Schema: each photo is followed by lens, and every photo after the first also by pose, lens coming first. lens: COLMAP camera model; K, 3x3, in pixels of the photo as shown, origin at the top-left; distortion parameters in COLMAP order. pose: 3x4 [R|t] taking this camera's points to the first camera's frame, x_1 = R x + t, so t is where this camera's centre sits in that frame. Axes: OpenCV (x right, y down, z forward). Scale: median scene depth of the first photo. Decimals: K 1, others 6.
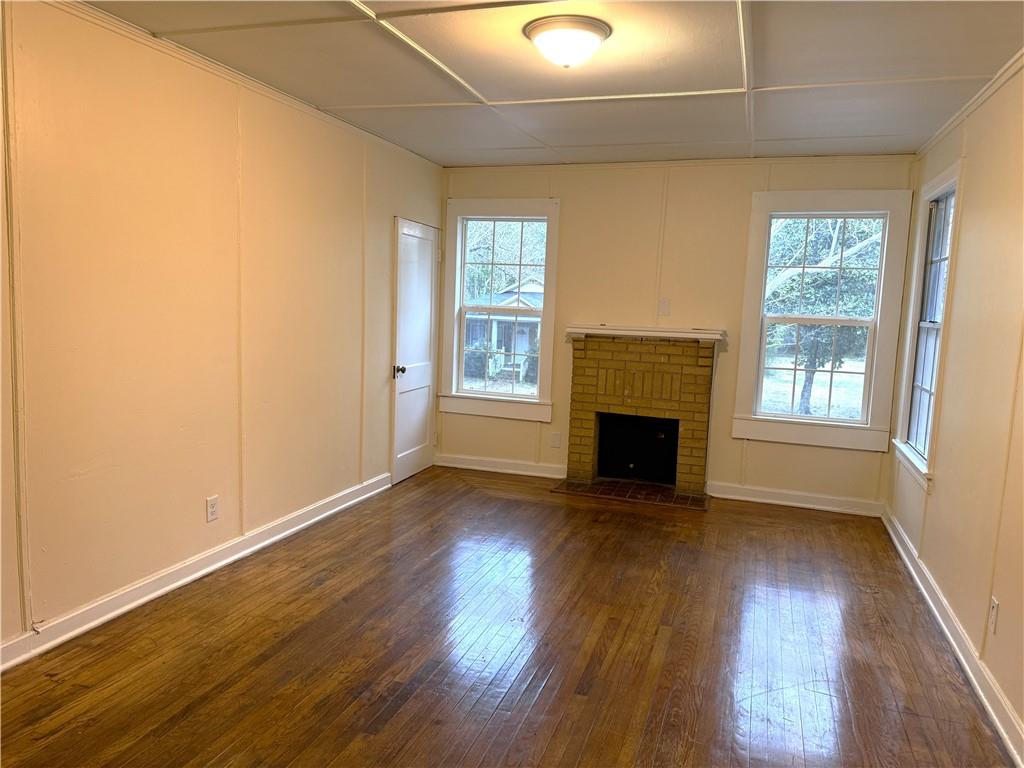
lens RADIAL K [[728.0, 0, 513.9], [0, 728.0, 388.4], [0, 0, 1]] dist [0.127845, -0.190393]
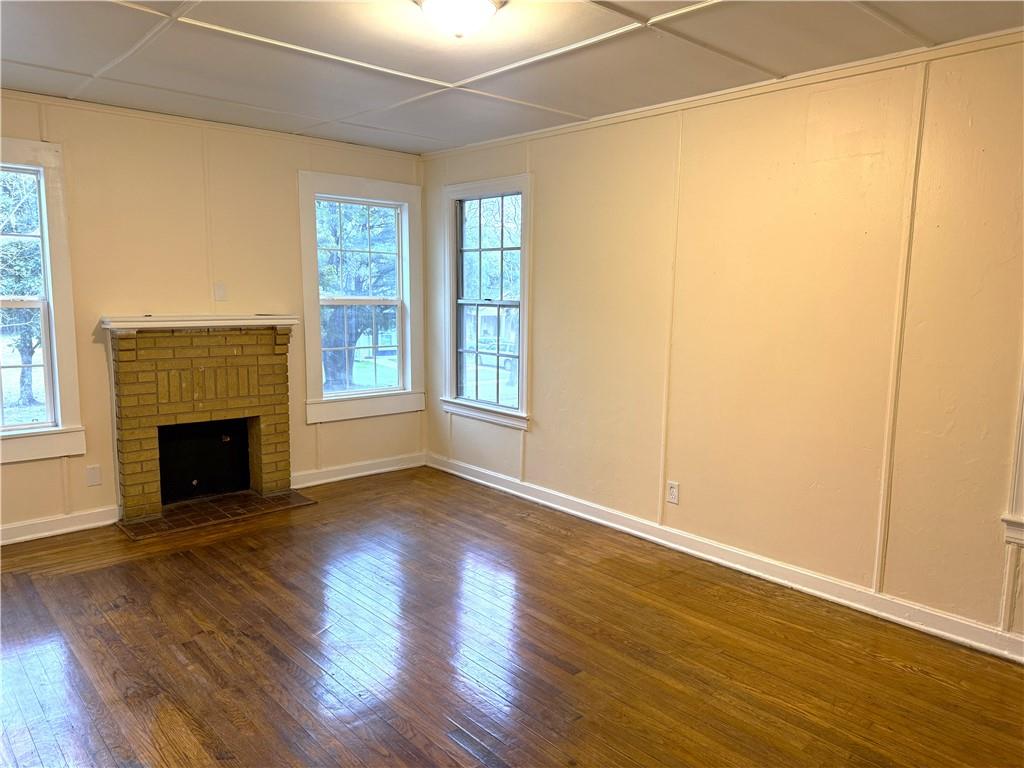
lens RADIAL K [[728.0, 0, 513.9], [0, 728.0, 388.4], [0, 0, 1]] dist [0.127845, -0.190393]
pose [[0.481336, -0.147911, 0.863967, -0.404218], [0.112322, 0.987942, 0.106559, -0.052641], [-0.869310, 0.045752, 0.492145, 0.278955]]
